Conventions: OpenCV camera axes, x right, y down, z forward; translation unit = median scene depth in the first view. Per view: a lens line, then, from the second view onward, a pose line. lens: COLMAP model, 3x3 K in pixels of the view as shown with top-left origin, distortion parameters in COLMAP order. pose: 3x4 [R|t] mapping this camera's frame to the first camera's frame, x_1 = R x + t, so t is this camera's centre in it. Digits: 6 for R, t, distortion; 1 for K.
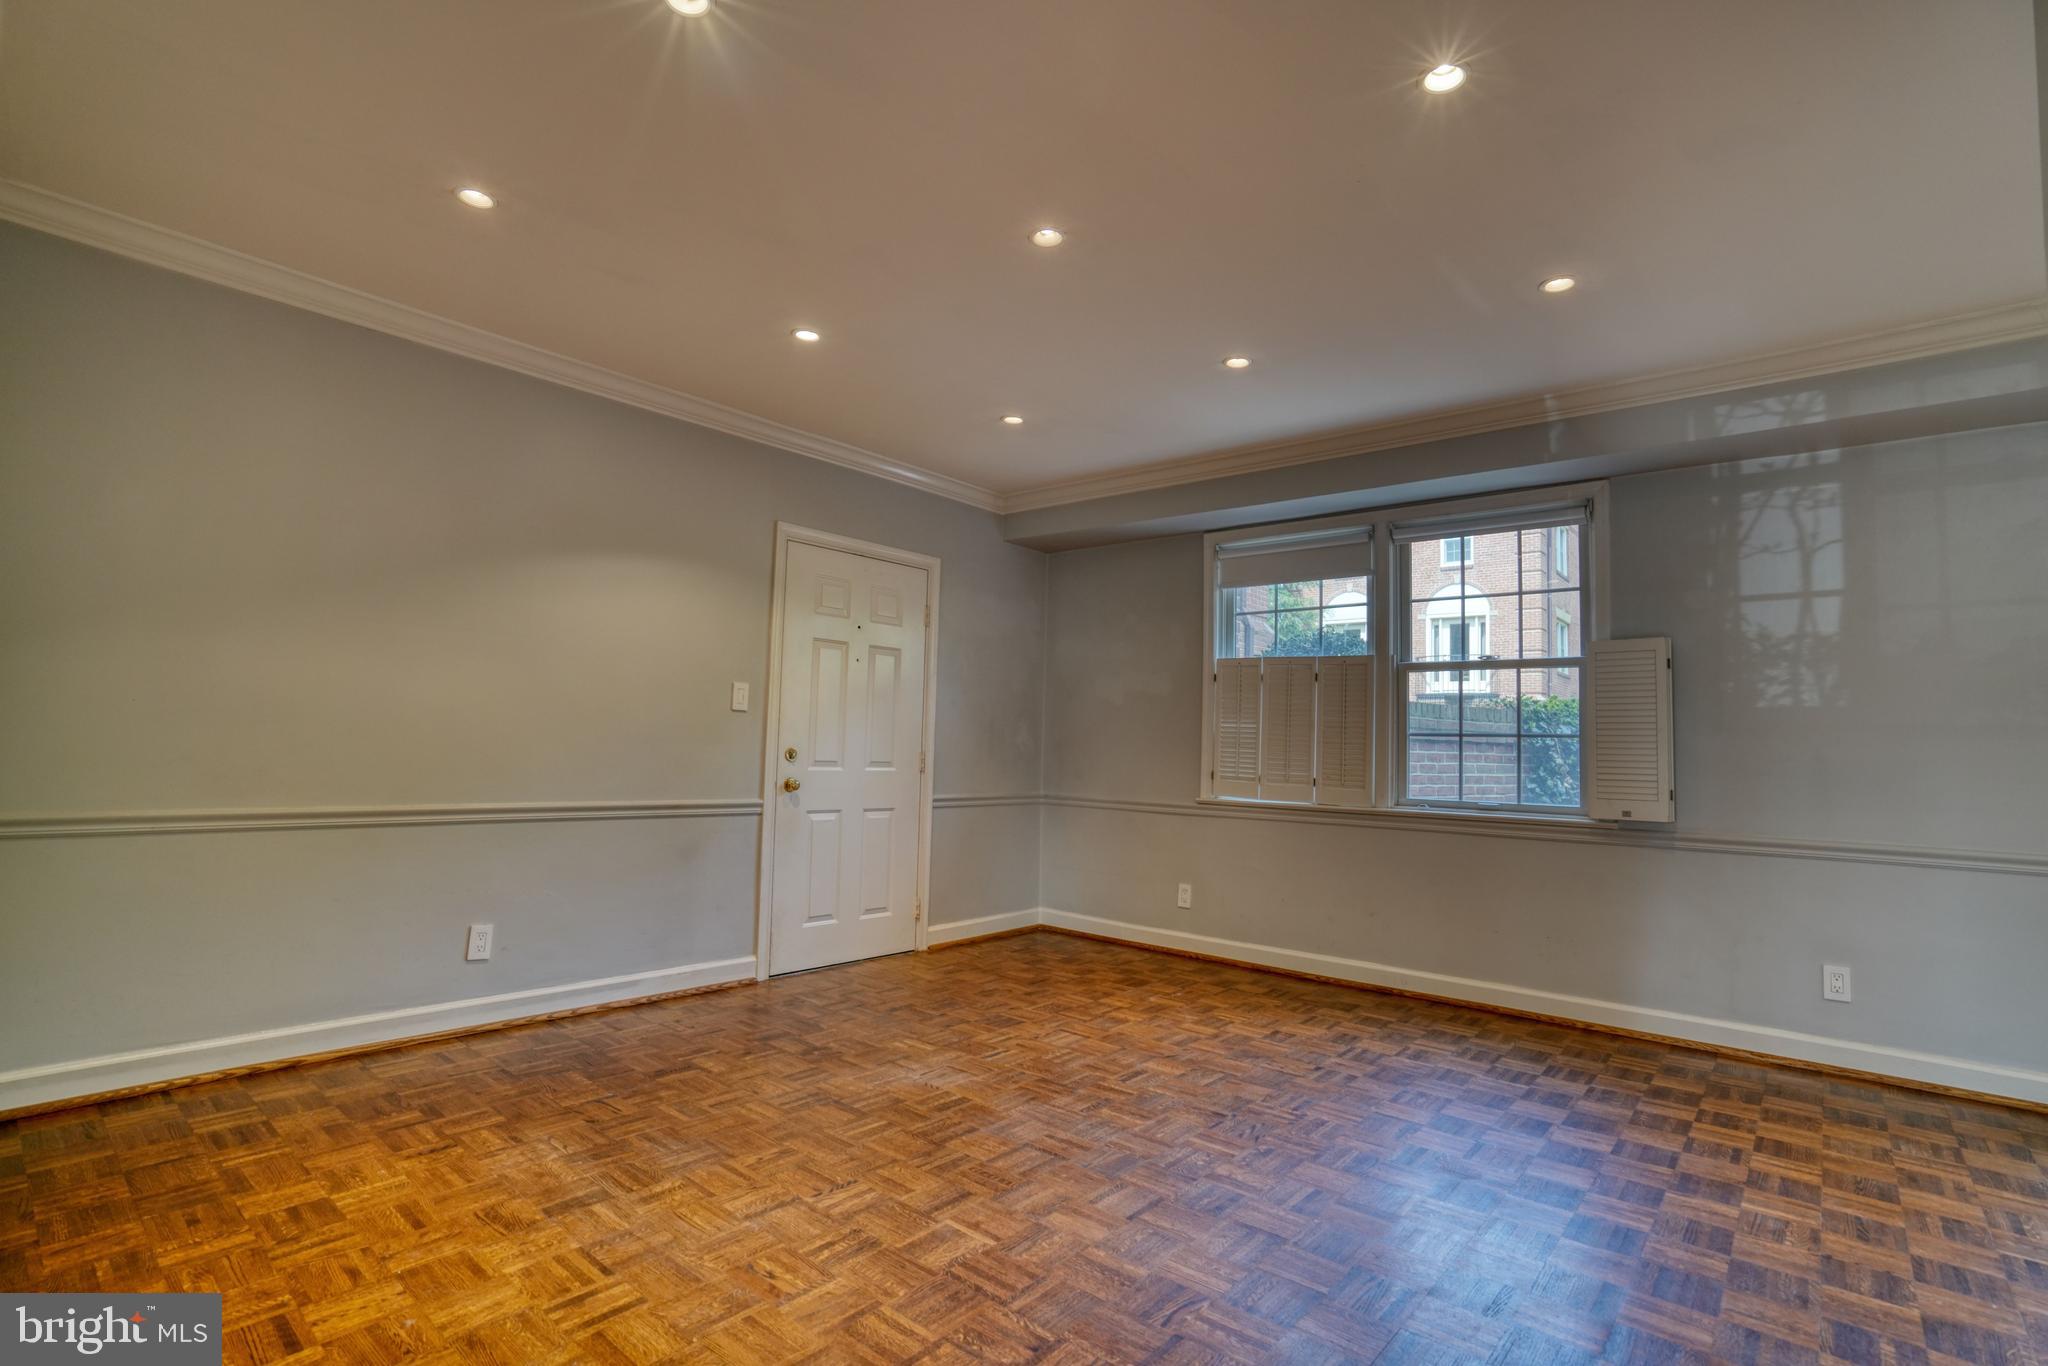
lens RADIAL K [[944.3, 0, 1021.4], [0, 944.3, 684.7], [0, 0, 1]] dist [-0.050544, 0.020201]
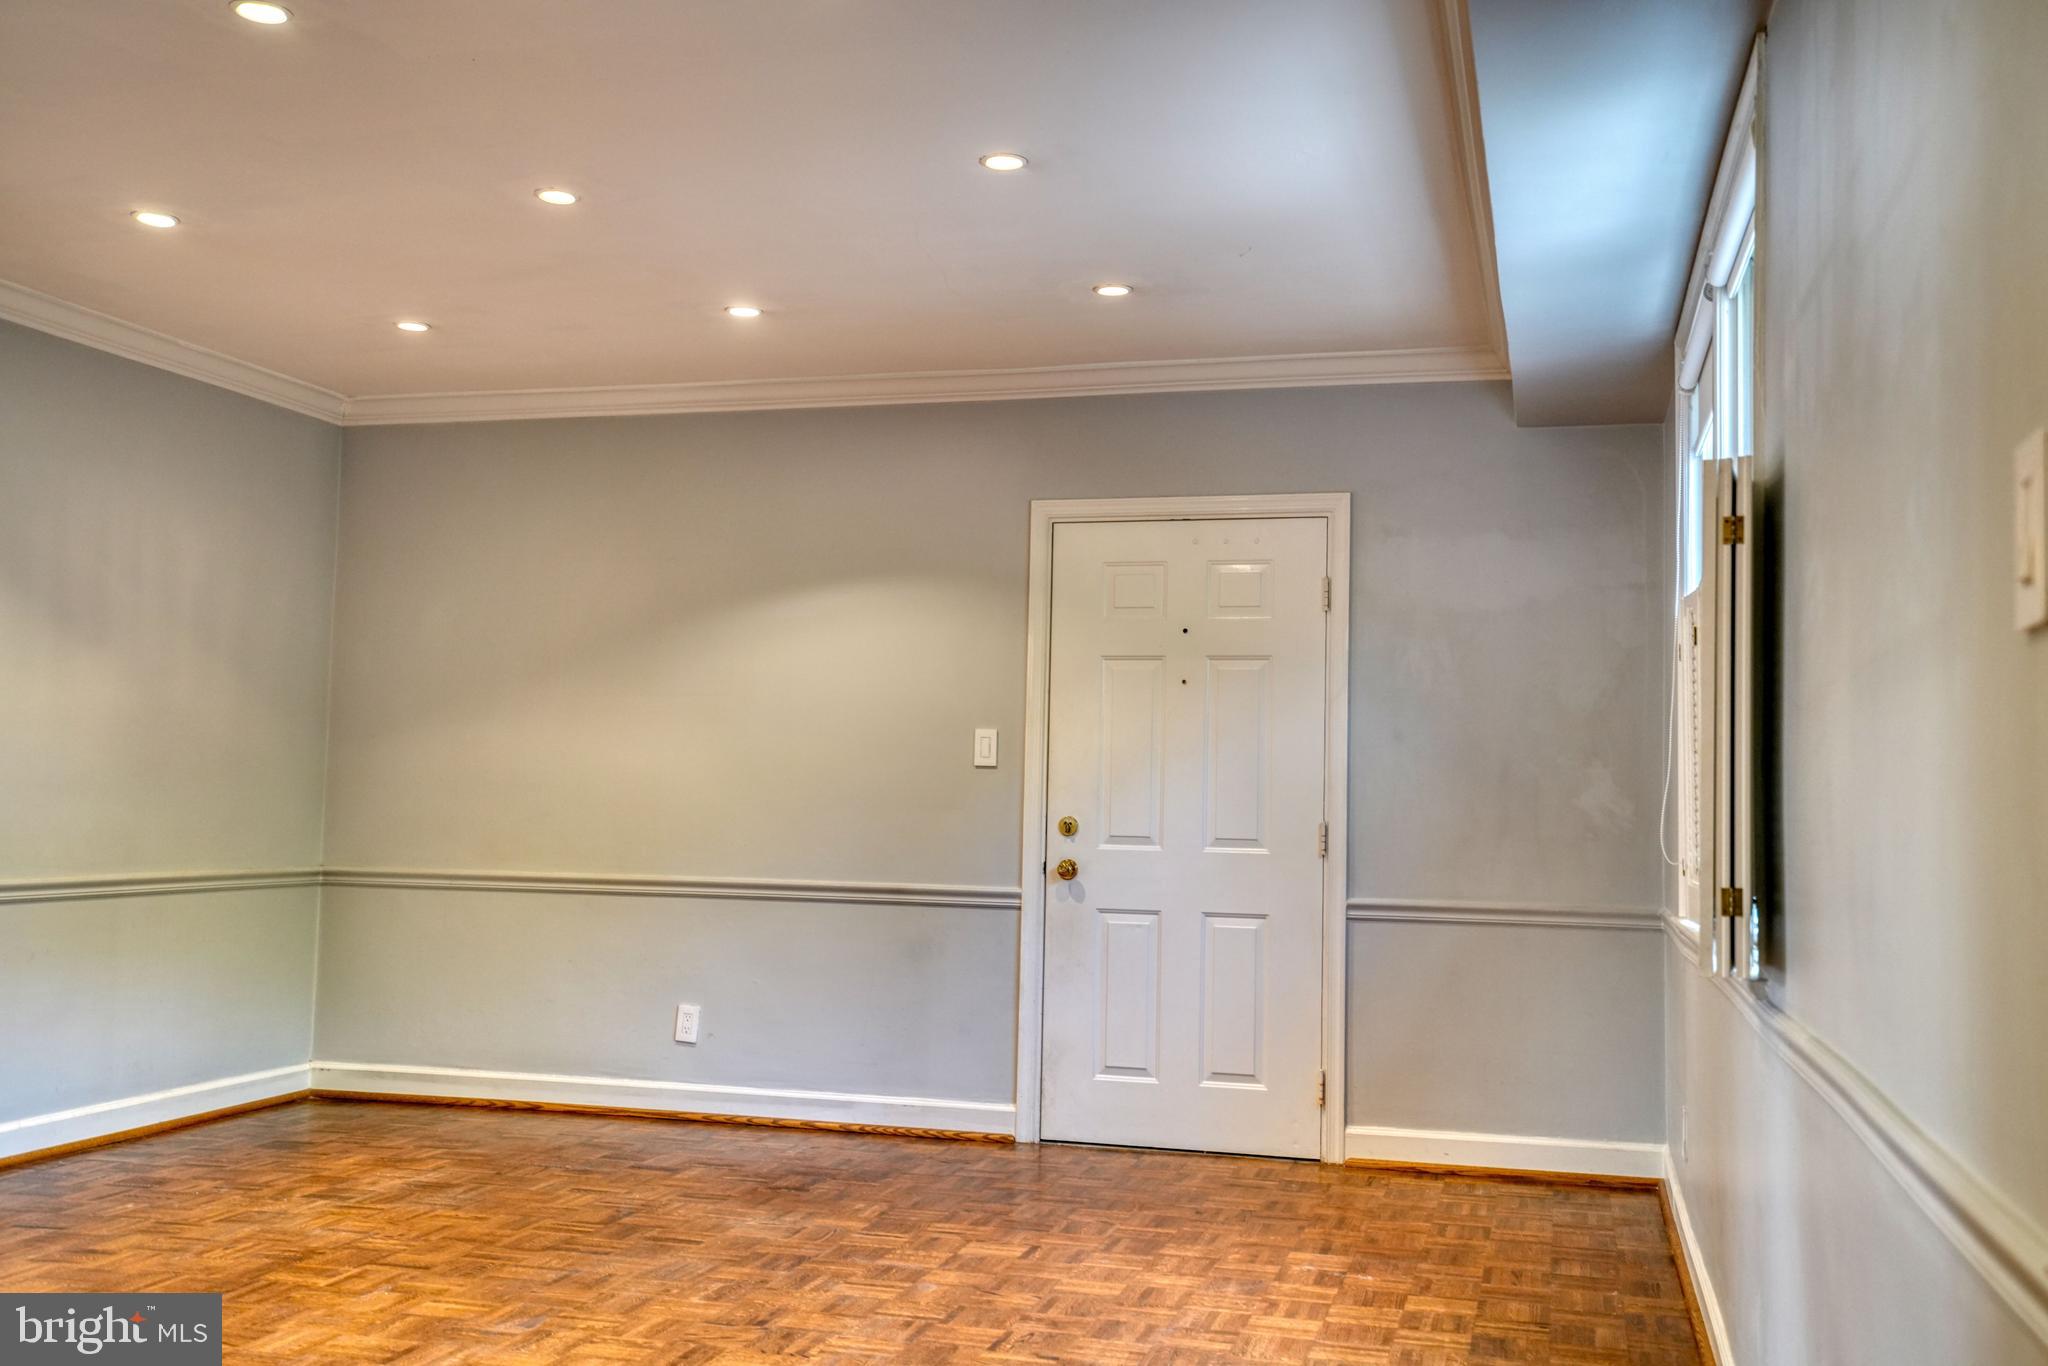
lens RADIAL K [[1935.6, 0, 1024.0], [0, 1935.6, 683.0], [0, 0, 1]] dist [0.062354, 0.018069]
pose [[0.429451, -0.086713, -0.898918, 1.077114], [0.051263, 0.996115, -0.071599, 0.071804], [0.901634, -0.015333, 0.432227, 0.359359]]
